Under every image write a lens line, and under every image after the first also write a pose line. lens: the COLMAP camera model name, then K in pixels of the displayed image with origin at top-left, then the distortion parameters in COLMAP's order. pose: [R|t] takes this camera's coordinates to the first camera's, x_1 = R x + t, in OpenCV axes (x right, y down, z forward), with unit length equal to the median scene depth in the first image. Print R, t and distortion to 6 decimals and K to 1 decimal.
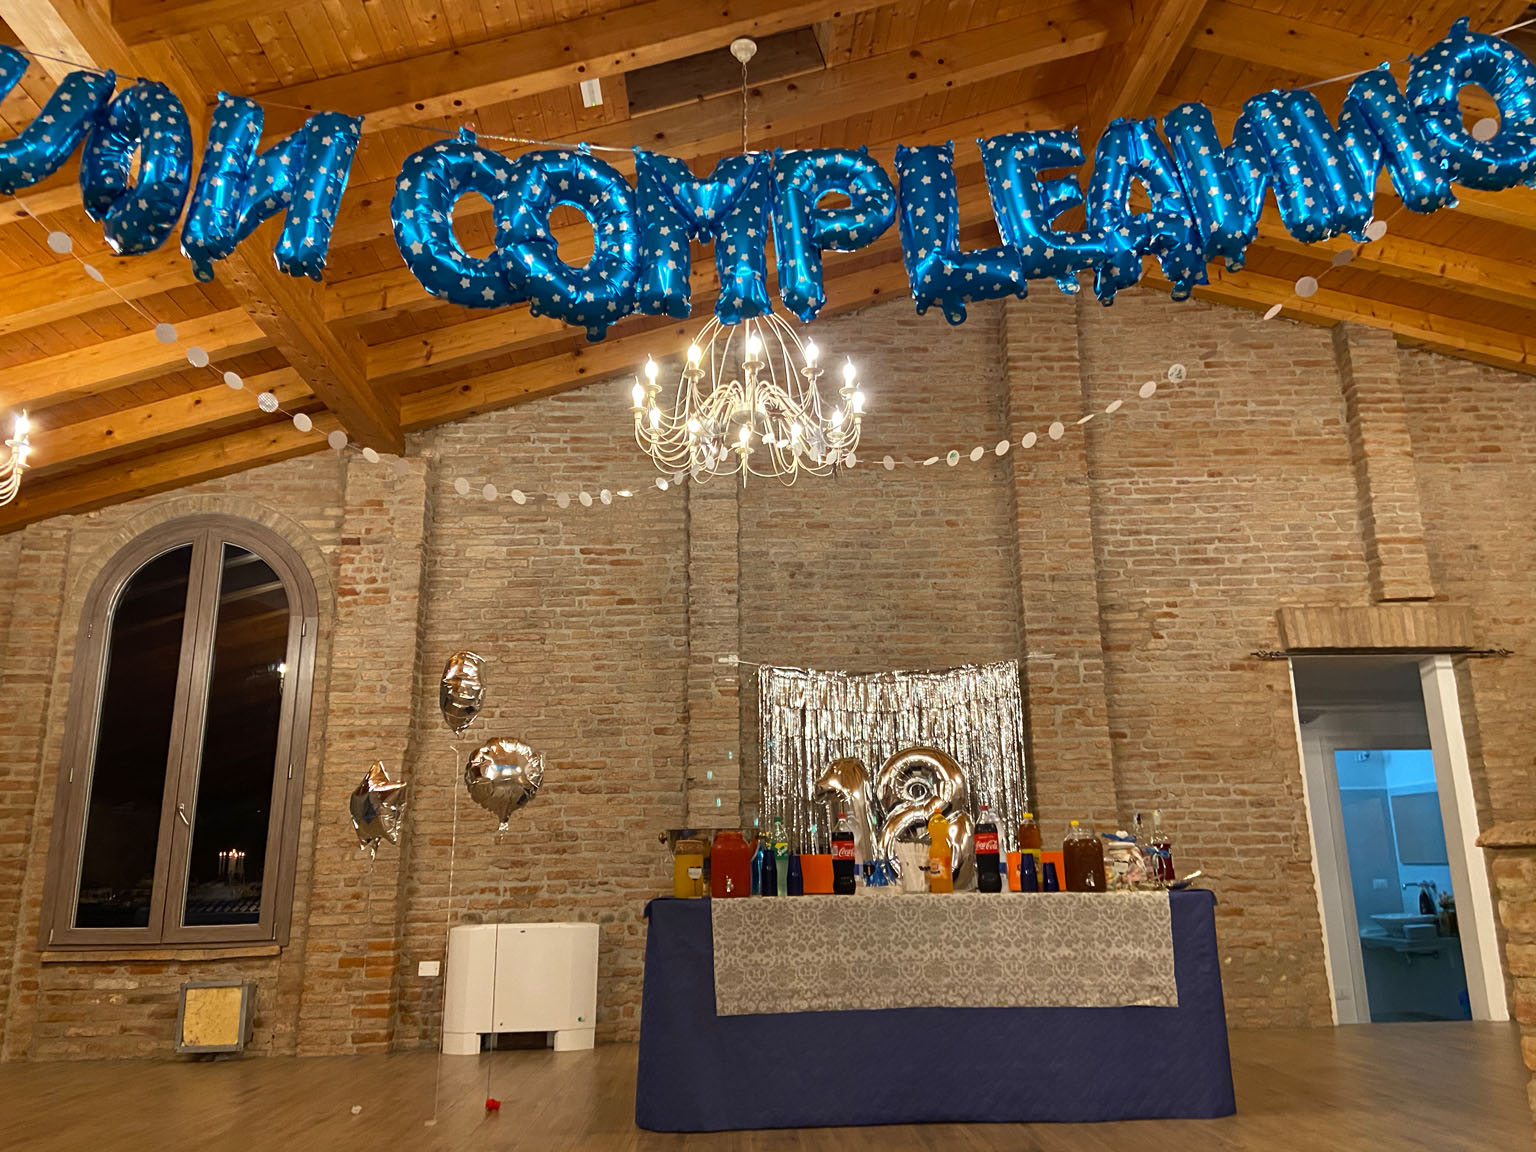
lens RADIAL K [[1133.3, 0, 774.4], [0, 1133.3, 583.3], [0, 0, 1]] dist [0.104891, -0.127711]
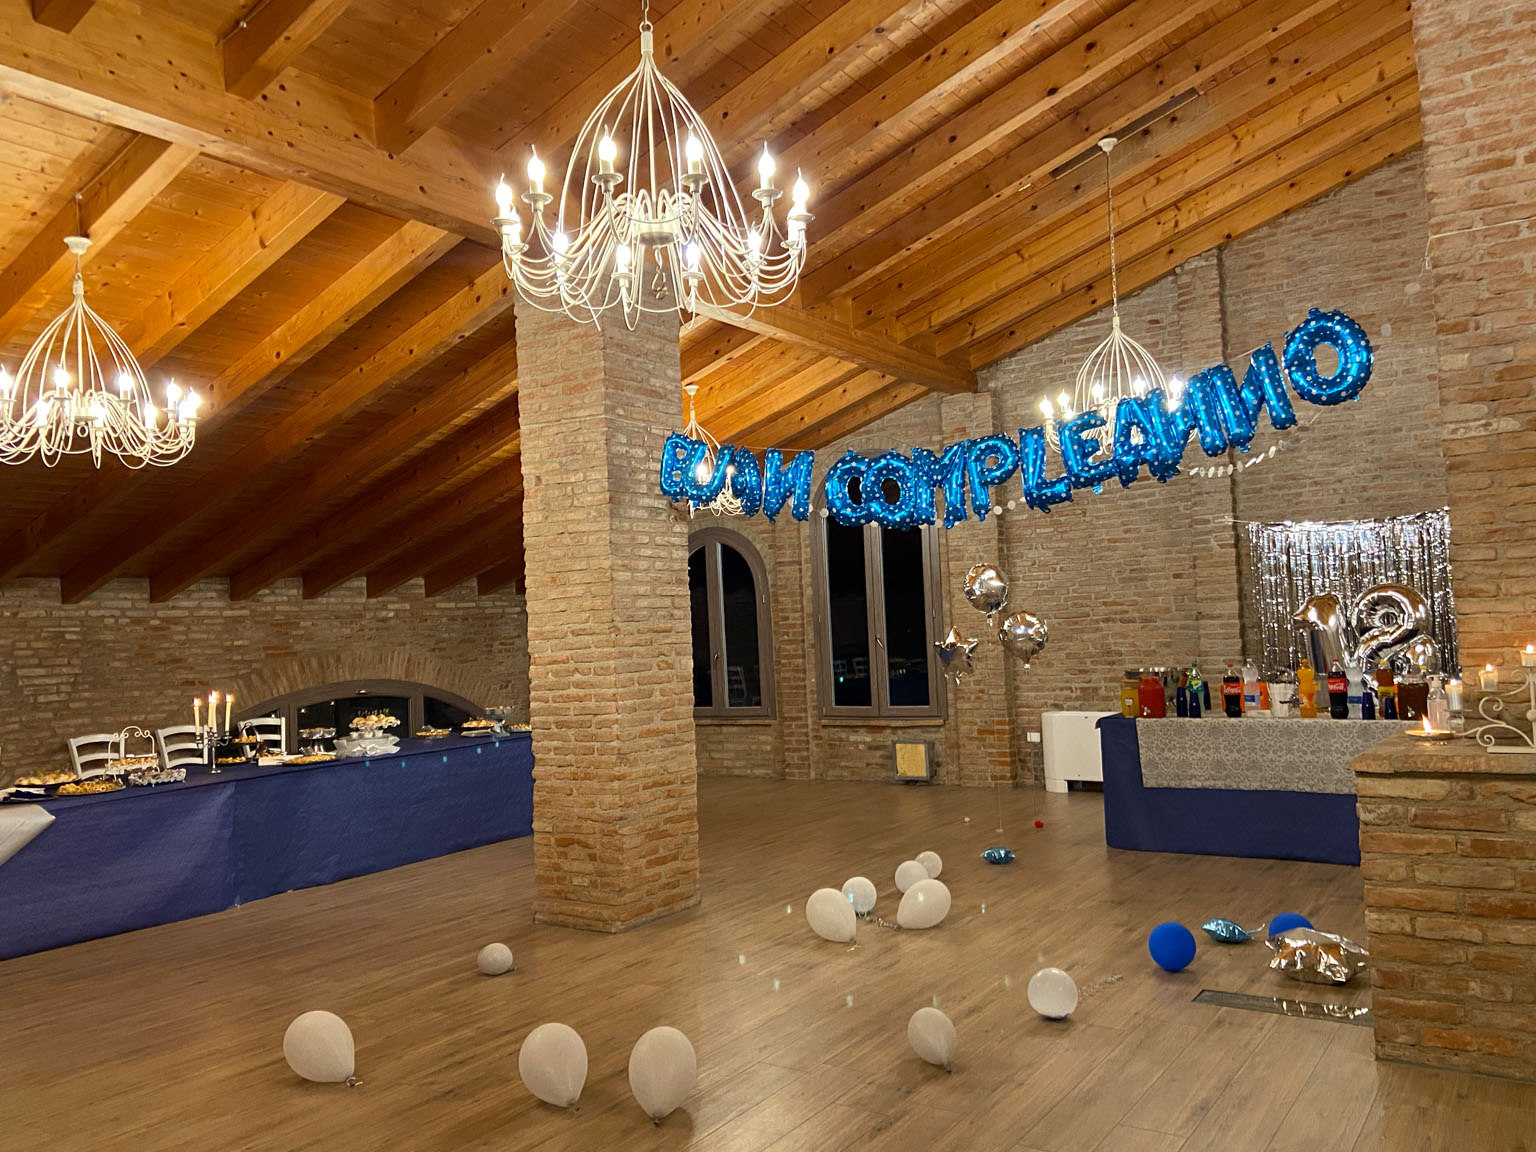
lens RADIAL K [[1148.3, 0, 769.2], [0, 1148.3, 563.6], [0, 0, 1]] dist [0.110556, -0.139222]
pose [[0.804997, -0.053667, -0.590846, 0.336231], [0.176589, 0.972436, 0.152267, -0.184457], [0.566388, -0.226912, 0.792285, -0.361331]]
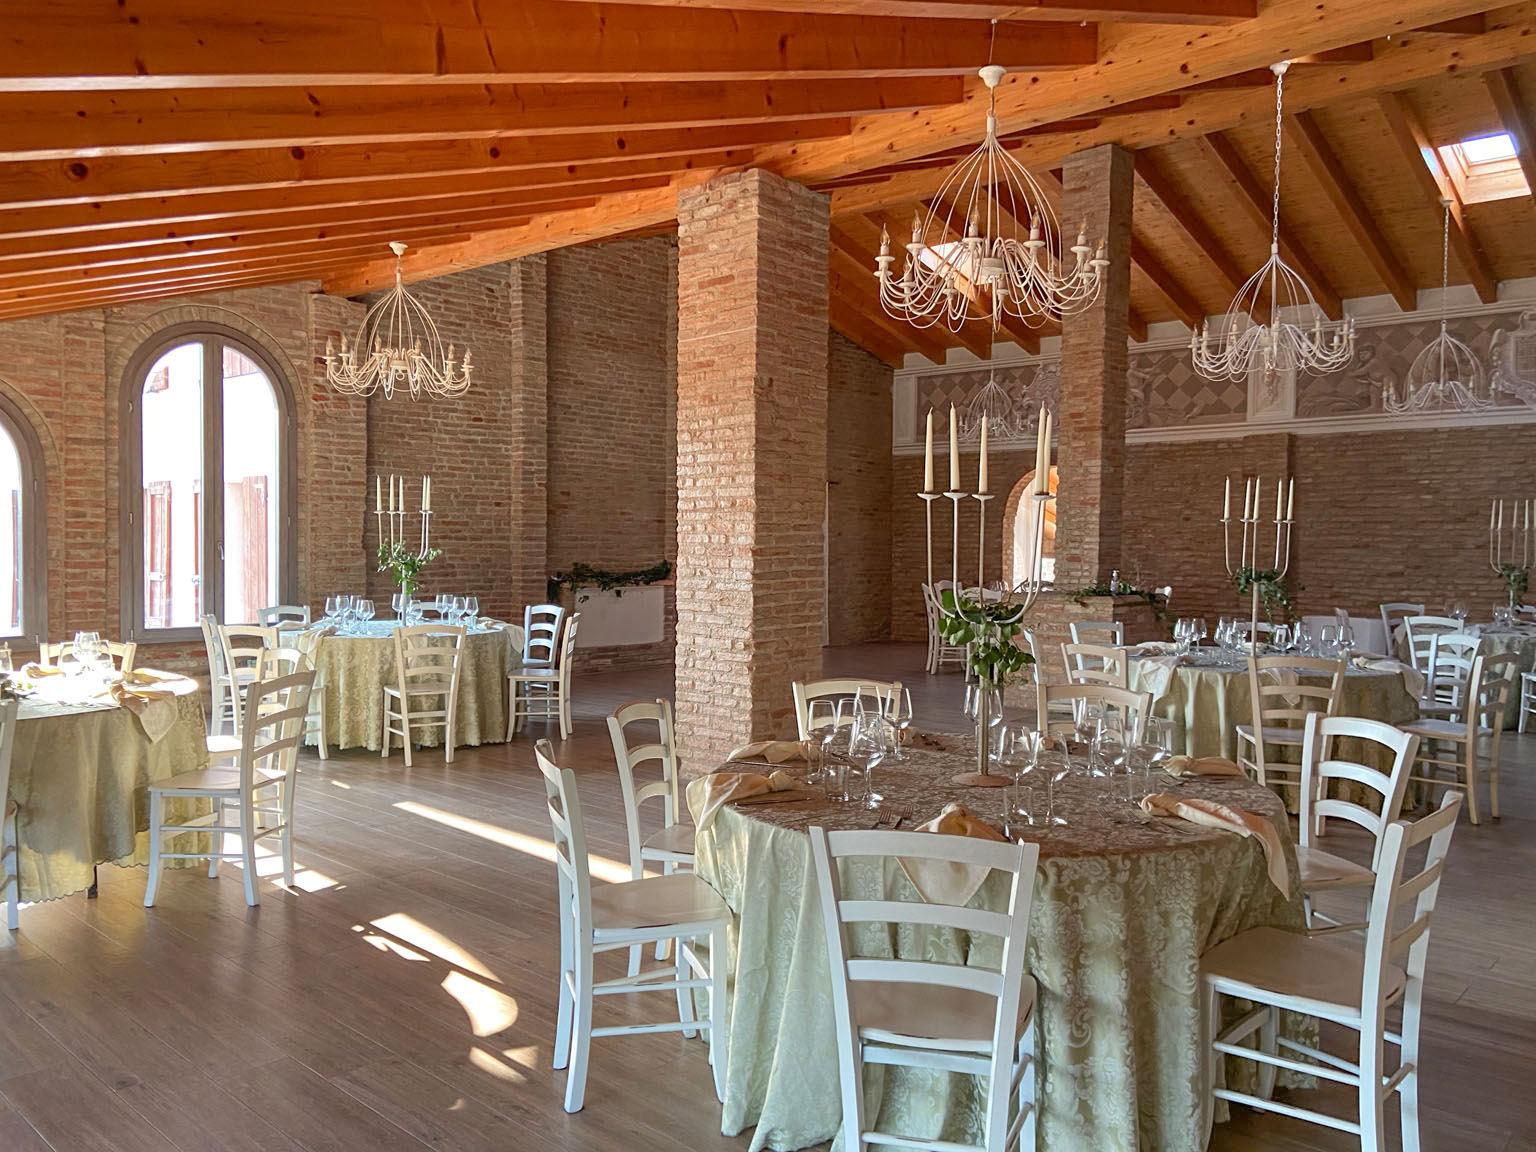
lens RADIAL K [[1148.3, 0, 769.2], [0, 1148.3, 563.6], [0, 0, 1]] dist [0.110556, -0.139222]
pose [[0.698415, 0.007697, 0.715652, -1.069583], [-0.195852, 0.963828, 0.180769, -0.171890], [-0.688374, -0.266413, 0.674659, -0.429165]]
